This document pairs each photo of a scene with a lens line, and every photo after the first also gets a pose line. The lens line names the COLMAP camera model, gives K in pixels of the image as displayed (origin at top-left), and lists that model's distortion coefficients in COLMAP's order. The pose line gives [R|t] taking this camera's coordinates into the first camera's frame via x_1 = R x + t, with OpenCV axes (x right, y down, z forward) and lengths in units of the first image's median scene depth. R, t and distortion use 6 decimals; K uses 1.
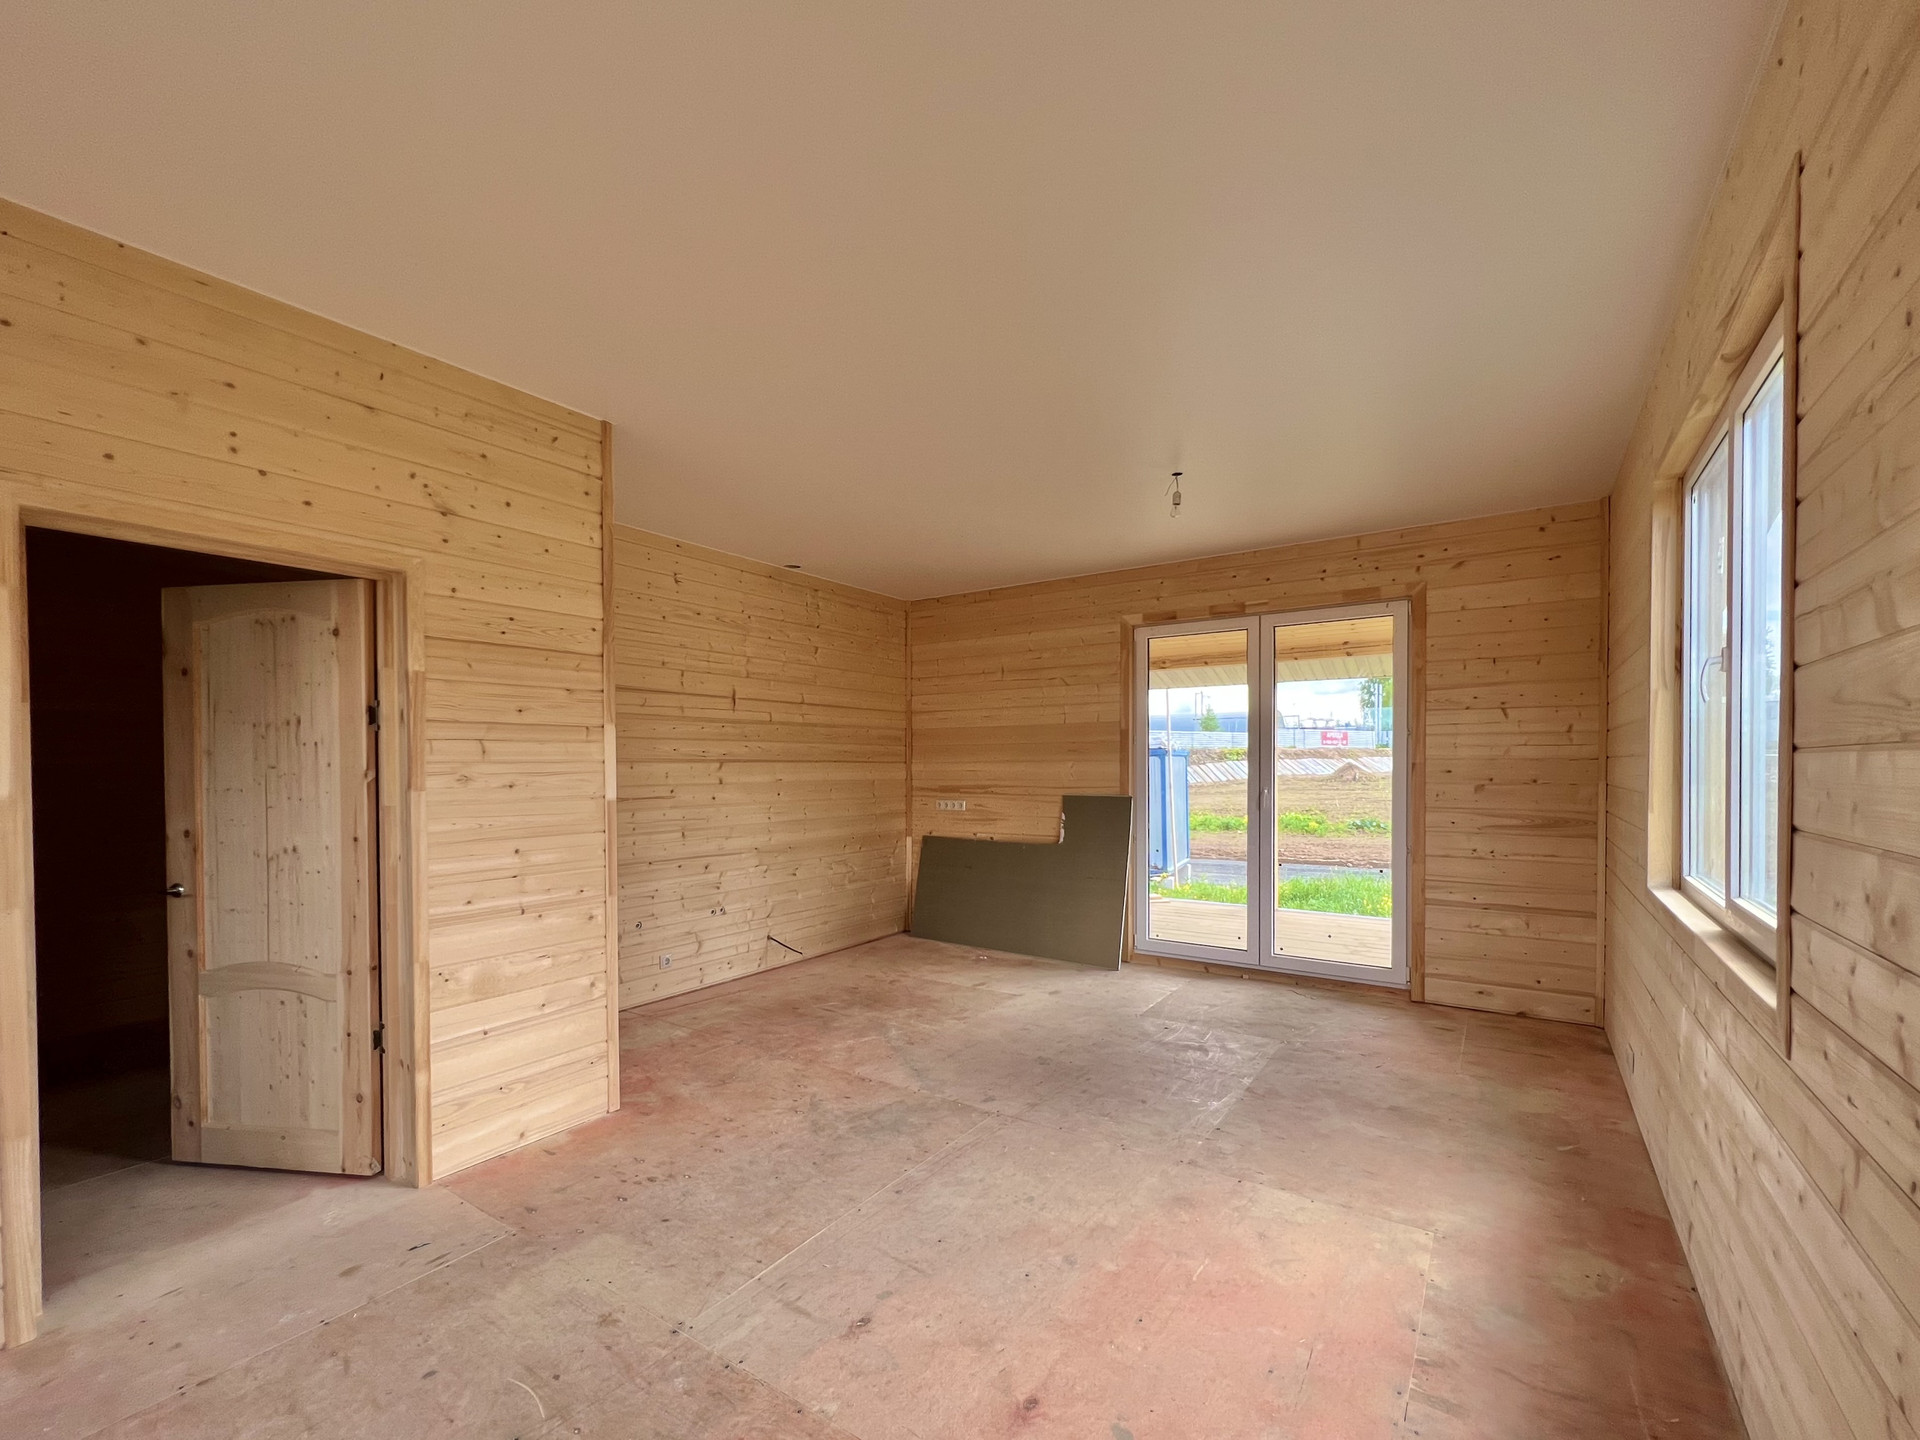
lens RADIAL K [[805.2, 0, 967.2], [0, 805.2, 737.4], [0, 0, 1]] dist [0.000924, -0.000399]
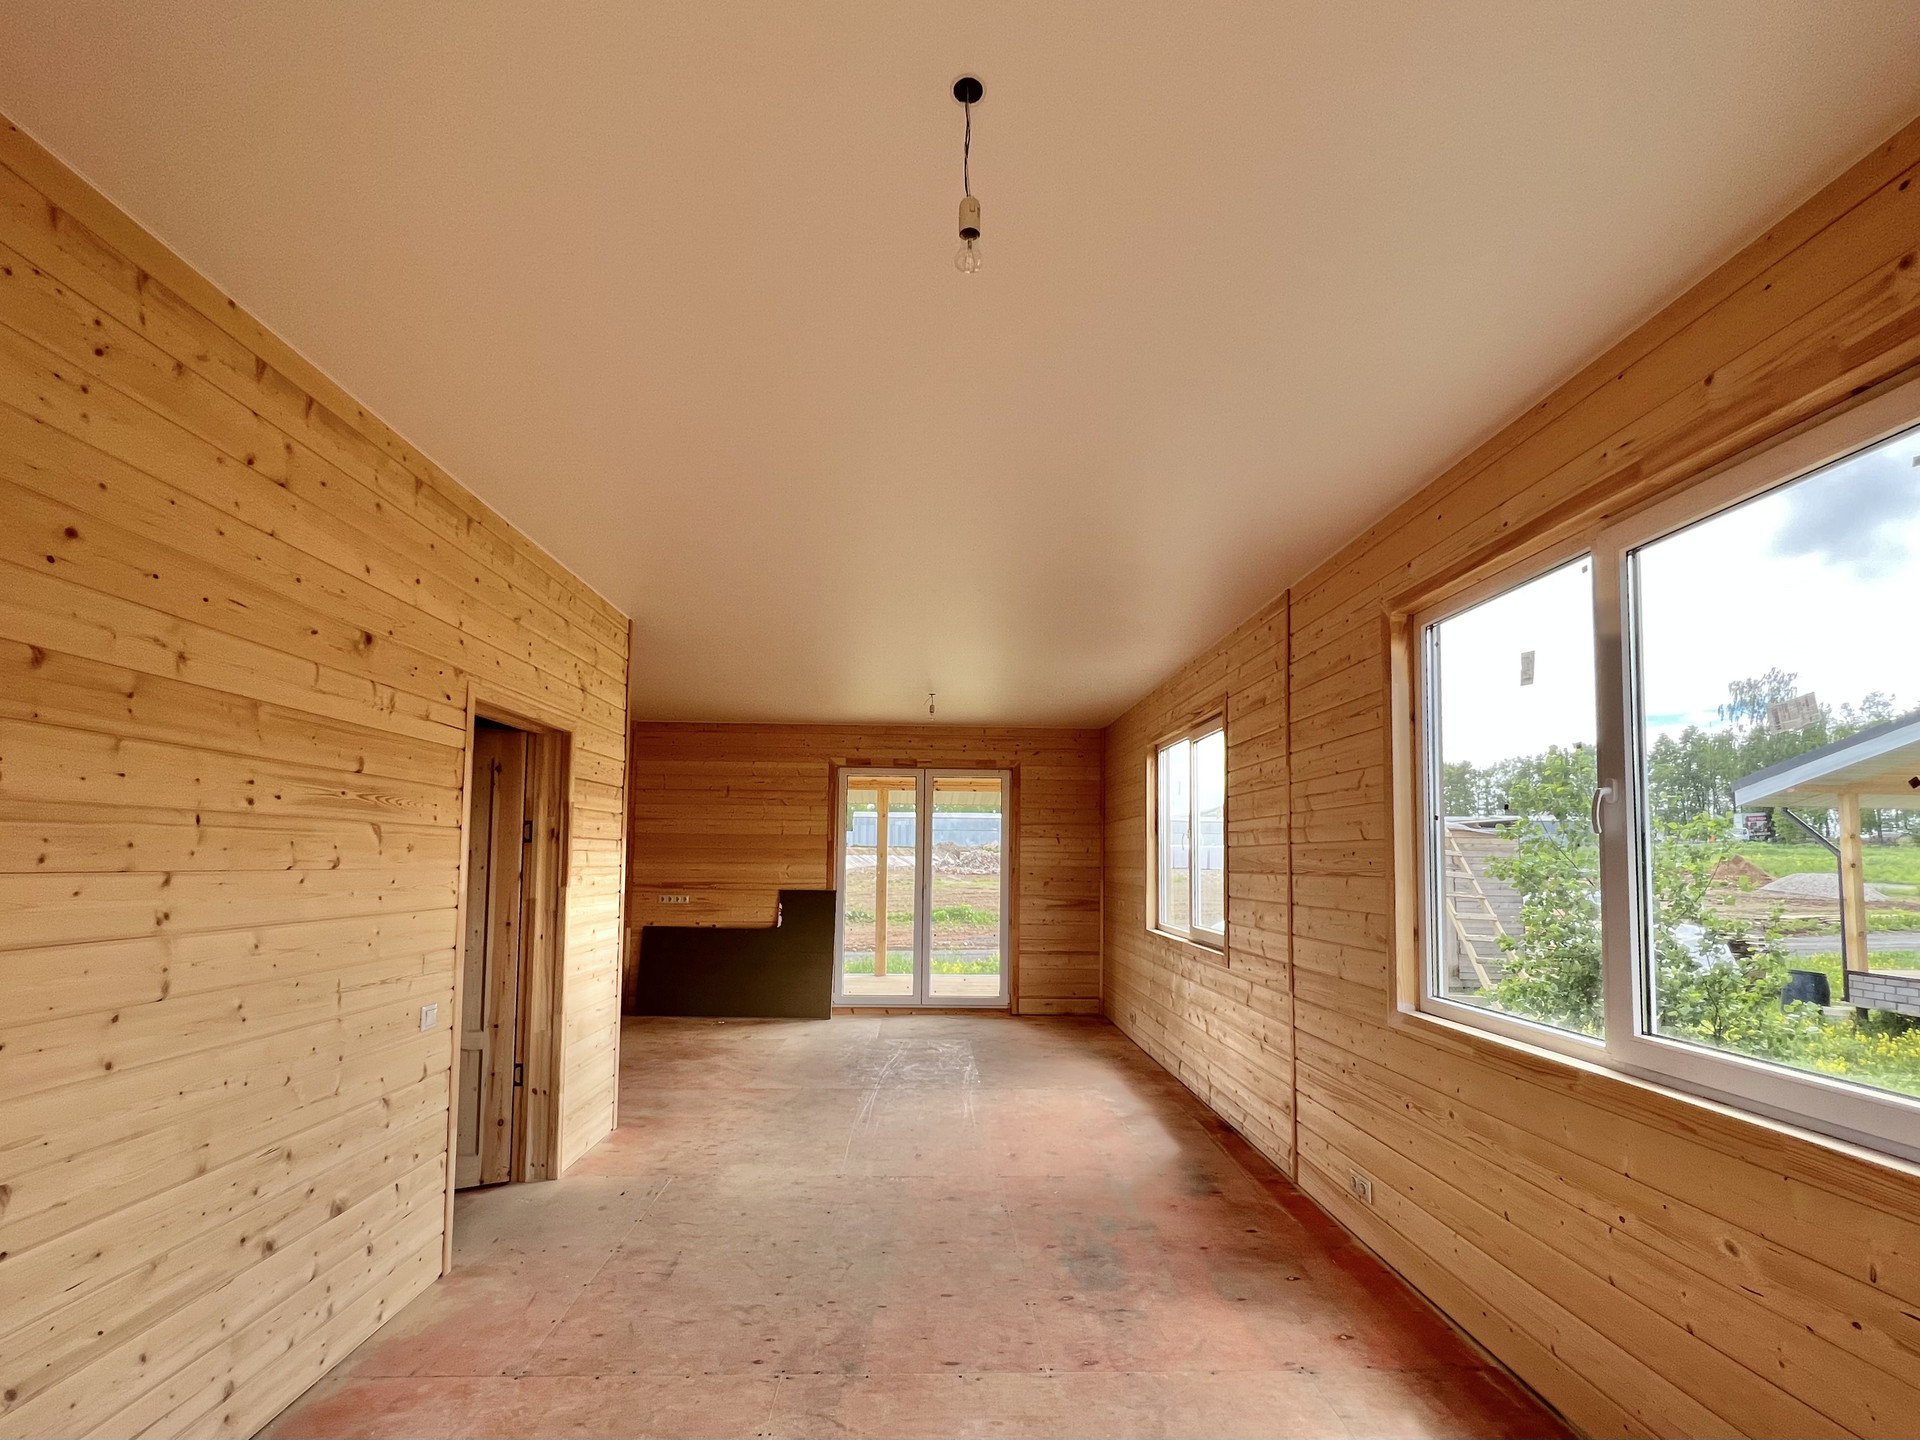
lens RADIAL K [[805.2, 0, 960.0], [0, 805.2, 735.8], [0, 0, 1]] dist [0.000924, -0.000399]
pose [[0.810897, 0.104065, 0.575862, -0.515544], [-0.034764, 0.990889, -0.130114, -0.019607], [-0.584156, 0.085490, 0.807127, -0.302098]]
